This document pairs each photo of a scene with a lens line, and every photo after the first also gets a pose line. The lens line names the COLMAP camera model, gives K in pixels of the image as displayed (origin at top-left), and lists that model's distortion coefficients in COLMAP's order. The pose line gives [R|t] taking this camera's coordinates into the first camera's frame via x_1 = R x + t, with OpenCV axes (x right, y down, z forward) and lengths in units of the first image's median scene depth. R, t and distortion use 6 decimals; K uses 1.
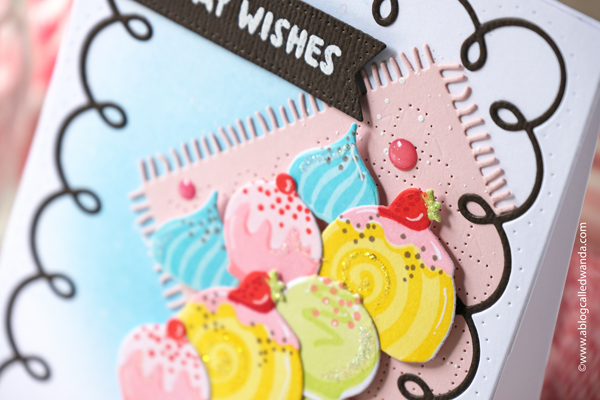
lens RADIAL K [[3050.4, 0, 300.0], [0, 3050.4, 200.0], [0, 0, 1]] dist [-0.755146, 0.643138]
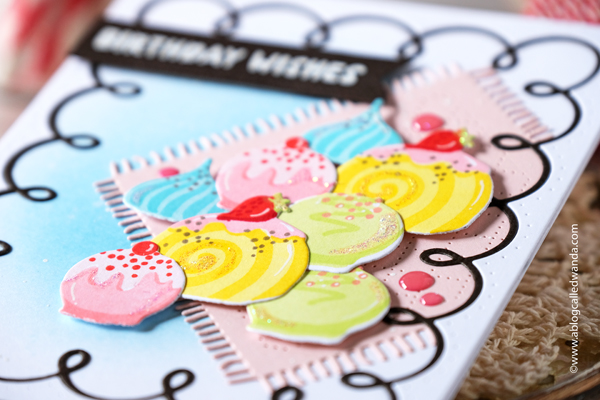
lens RADIAL K [[3050.4, 0, 300.0], [0, 3050.4, 200.0], [0, 0, 1]] dist [-0.755146, 0.643138]
pose [[0.885036, 0.409035, 0.222266, -0.217582], [0.065818, 0.362710, -0.929575, 0.927639], [-0.460847, 0.837336, 0.294090, 0.723754]]
